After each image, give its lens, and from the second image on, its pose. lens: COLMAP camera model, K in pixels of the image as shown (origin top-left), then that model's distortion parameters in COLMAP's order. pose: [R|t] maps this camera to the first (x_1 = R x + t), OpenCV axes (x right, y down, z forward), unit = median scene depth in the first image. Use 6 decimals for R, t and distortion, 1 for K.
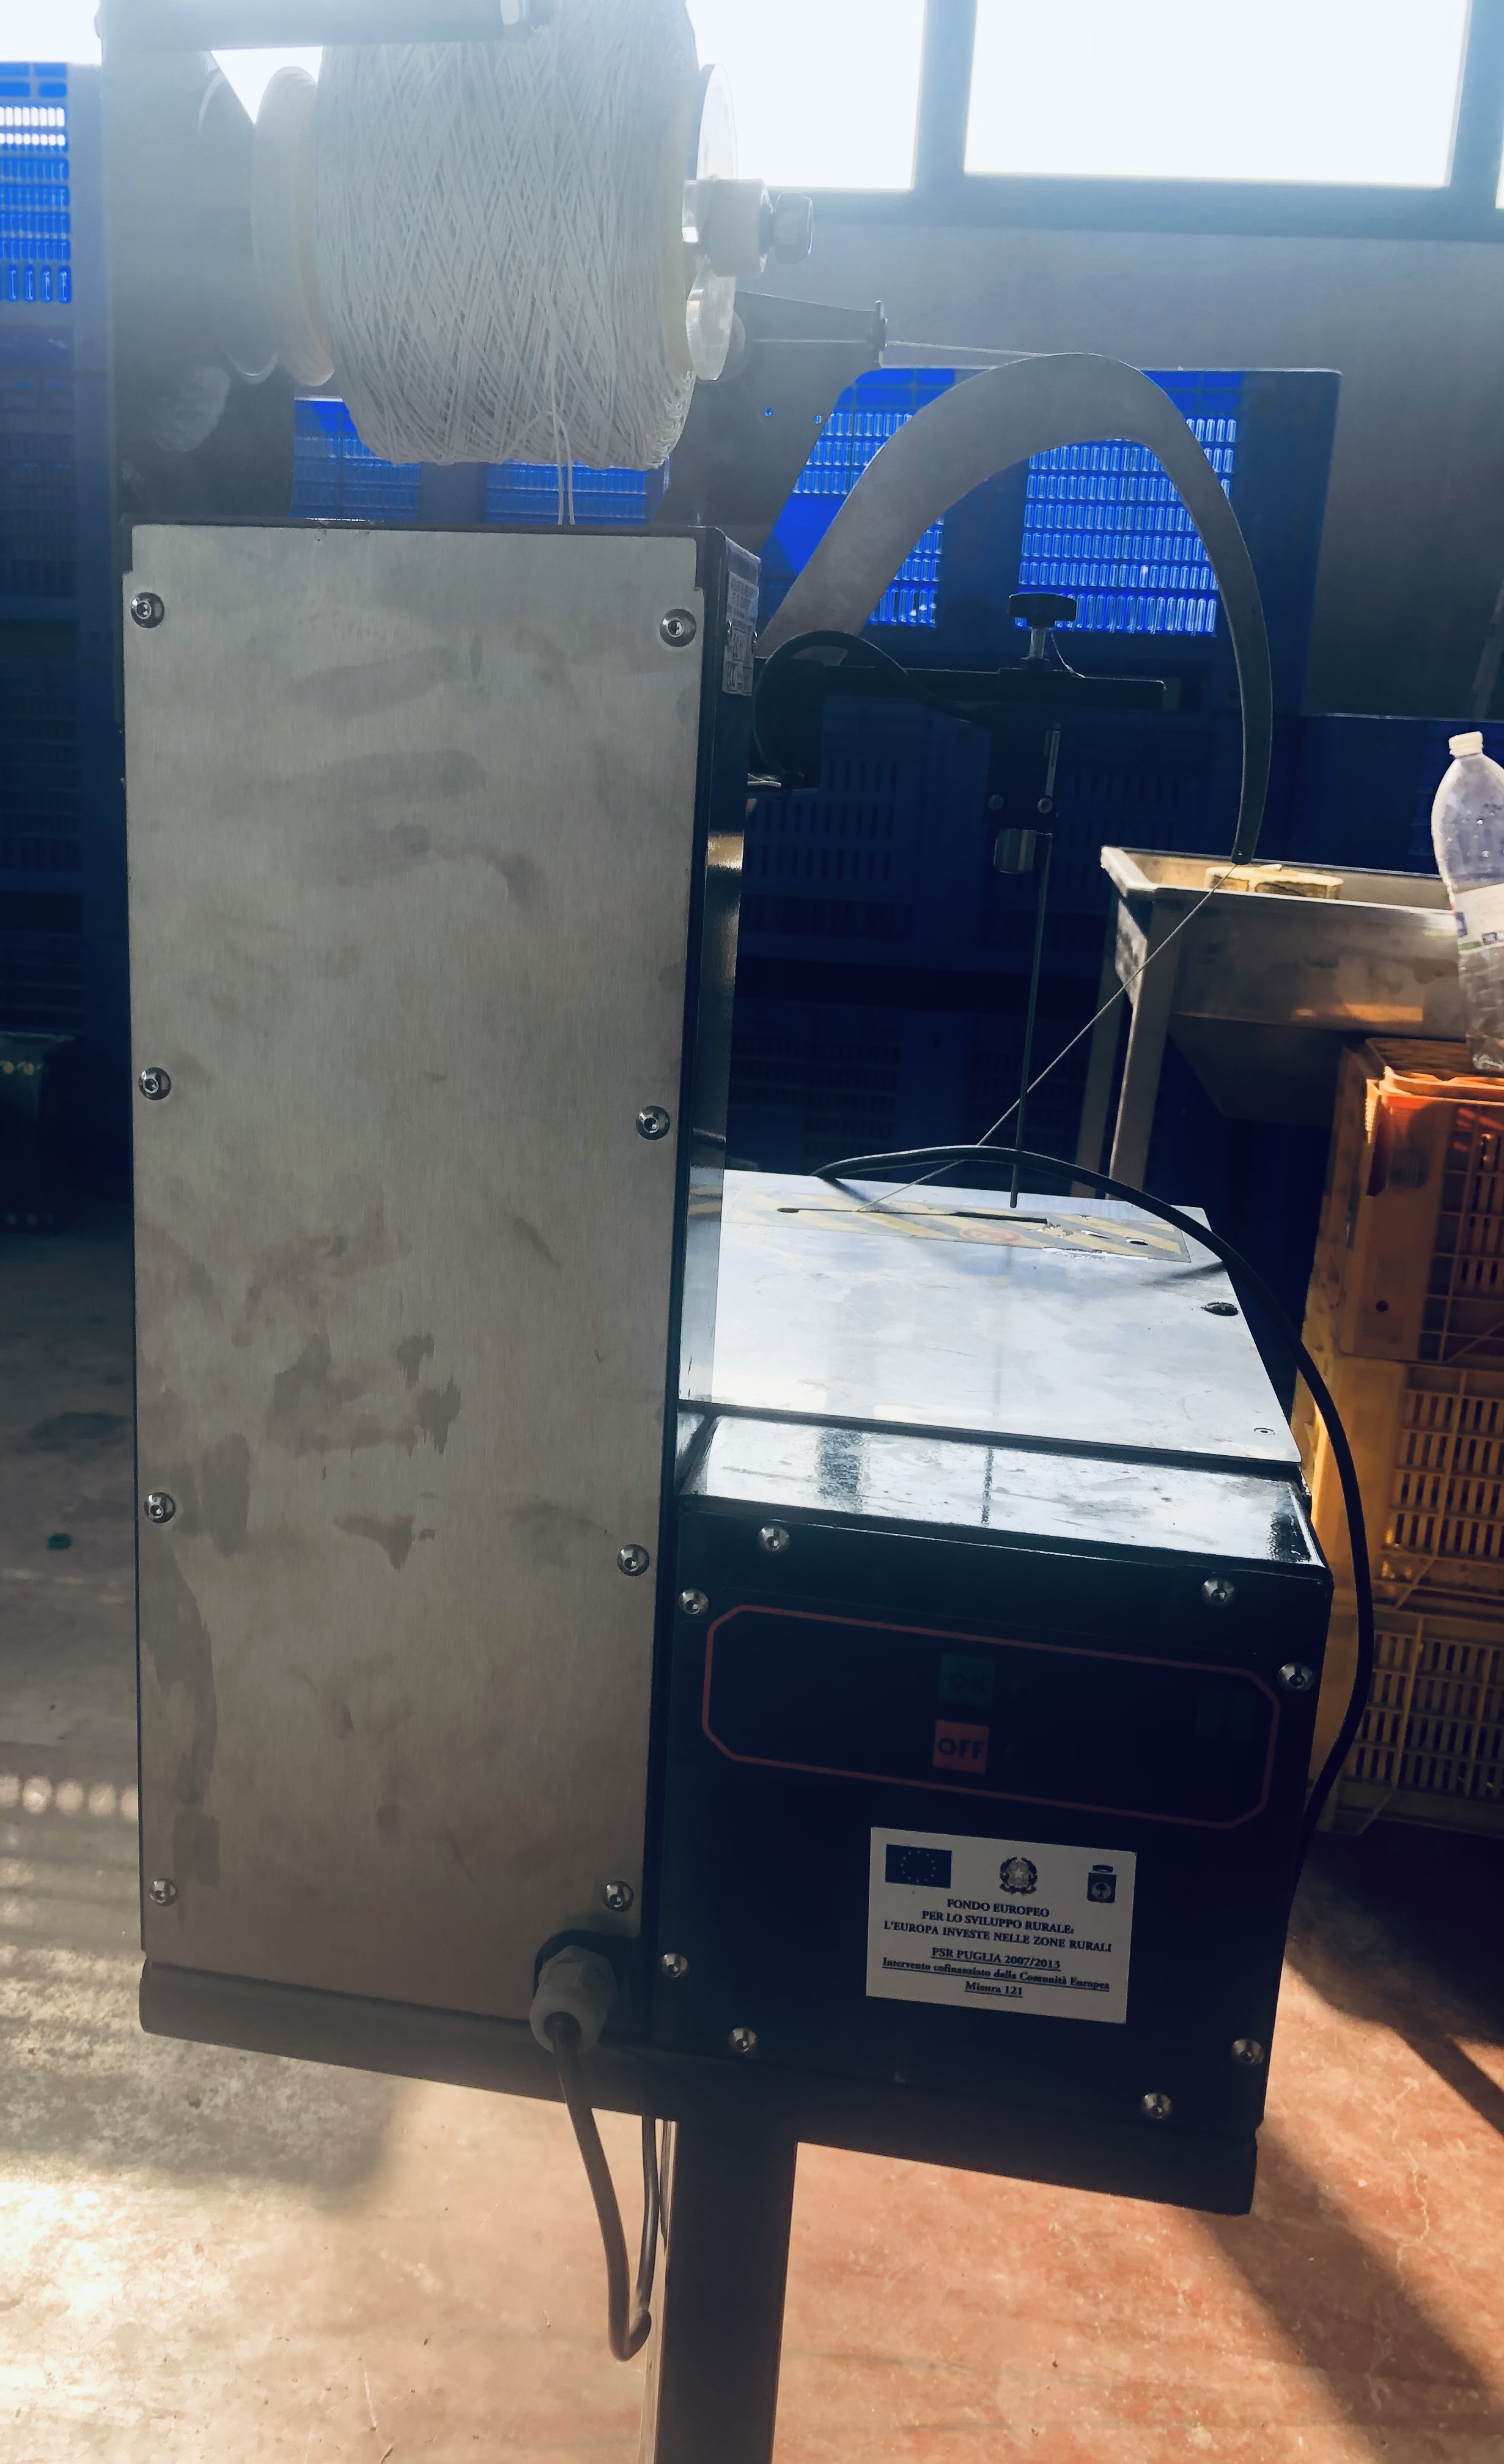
lens RADIAL K [[2010.6, 0, 580.0], [0, 2010.6, 1224.7], [0, 0, 1]] dist [0.008261, 0.020742]
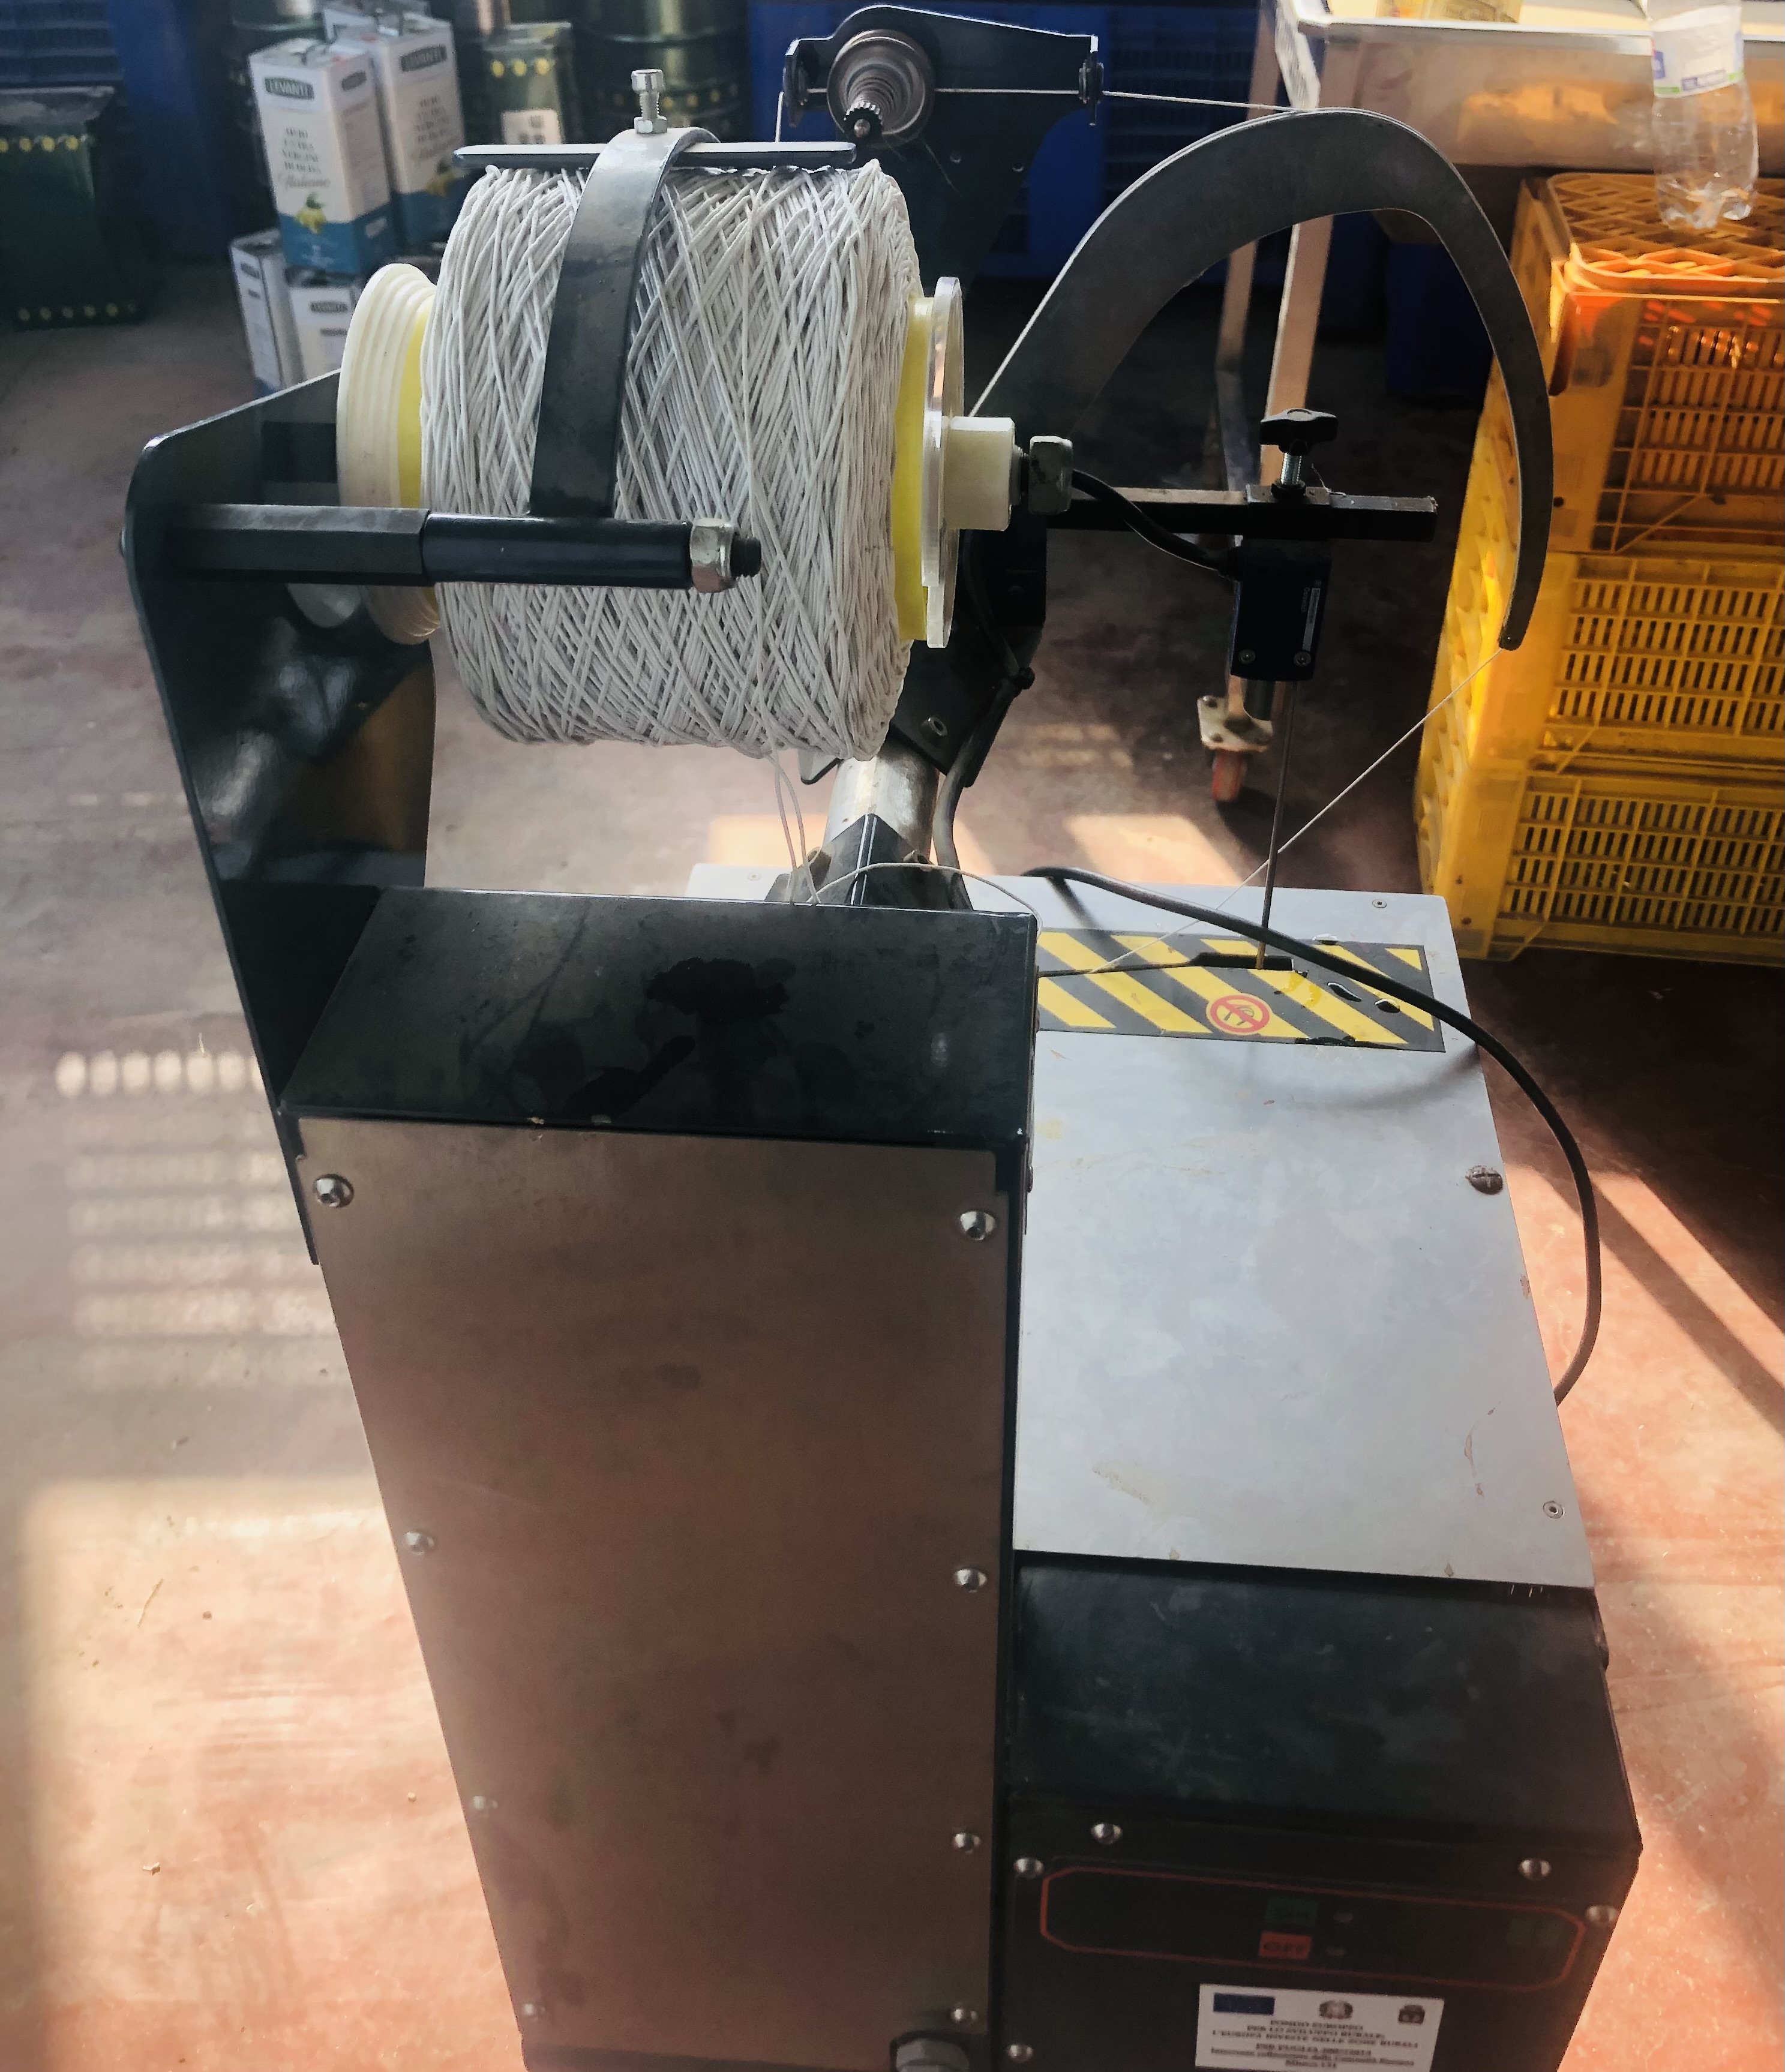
lens RADIAL K [[1976.1, 0, 885.1], [0, 1976.1, 848.9], [0, 0, 1]] dist [0.068098, -0.115232]
pose [[0.992275, -0.108197, 0.060697, -0.019974], [0.079353, 0.929626, 0.359858, -0.634580], [-0.095361, -0.352262, 0.931031, 0.232084]]
